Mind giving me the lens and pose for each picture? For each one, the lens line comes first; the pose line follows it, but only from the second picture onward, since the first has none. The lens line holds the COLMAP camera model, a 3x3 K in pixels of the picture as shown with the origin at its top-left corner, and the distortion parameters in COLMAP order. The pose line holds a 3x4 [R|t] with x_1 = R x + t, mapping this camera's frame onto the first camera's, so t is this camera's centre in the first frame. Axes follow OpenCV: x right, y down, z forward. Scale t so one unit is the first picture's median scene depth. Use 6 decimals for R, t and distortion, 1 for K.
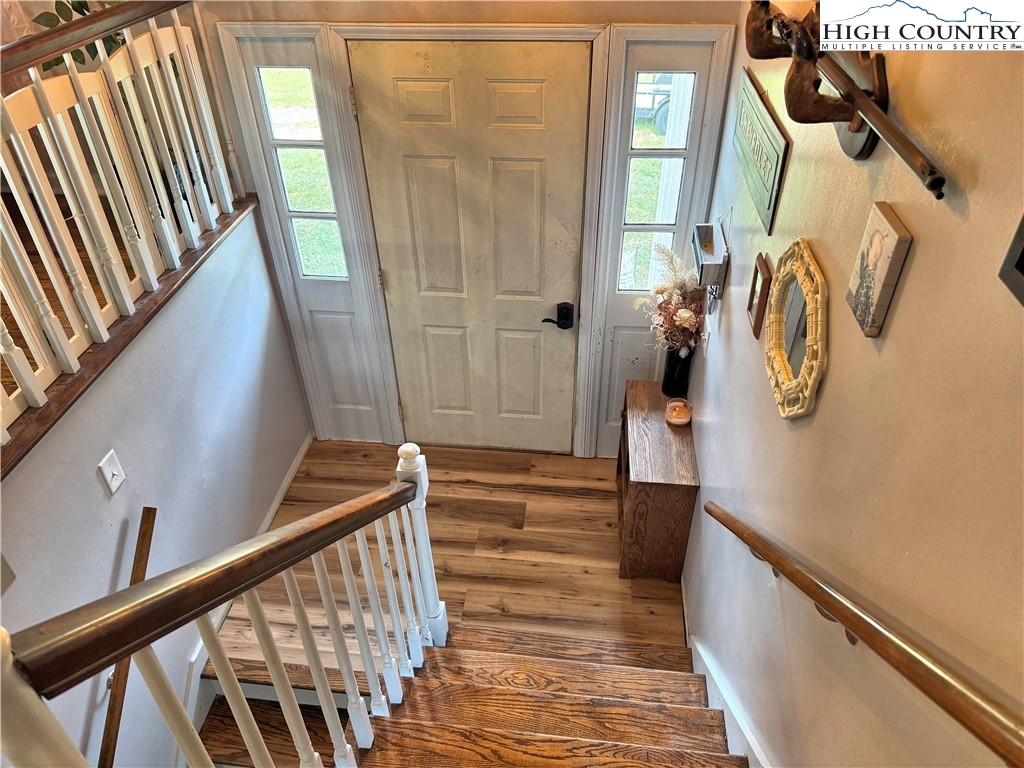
lens RADIAL K [[748.9, 0, 512.0], [0, 748.9, 384.0], [0, 0, 1]] dist [0.061165, -0.064234]
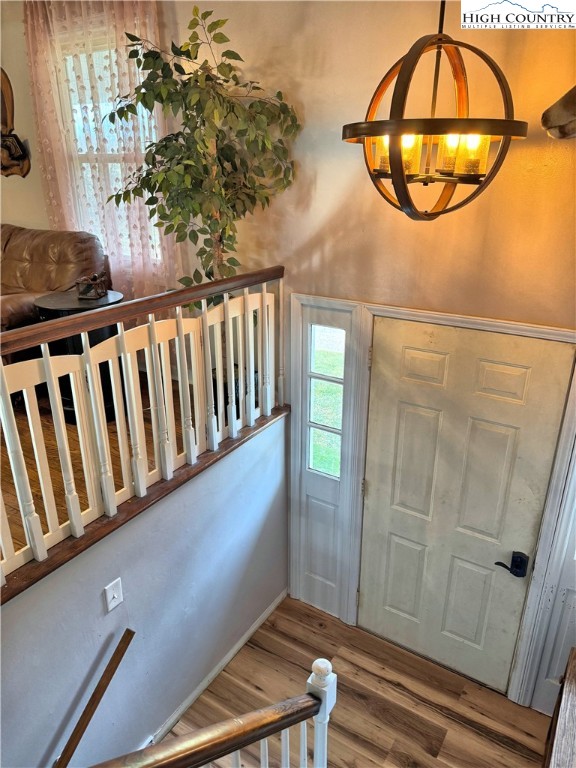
lens RADIAL K [[543.3, 0, 288.0], [0, 543.3, 384.0], [0, 0, 1]] dist [0.095023, -0.106932]
pose [[0.897330, 0.181380, -0.402368, 0.052242], [-0.278527, 0.939912, -0.197456, -0.097762], [0.342376, 0.289254, 0.893930, 0.107668]]
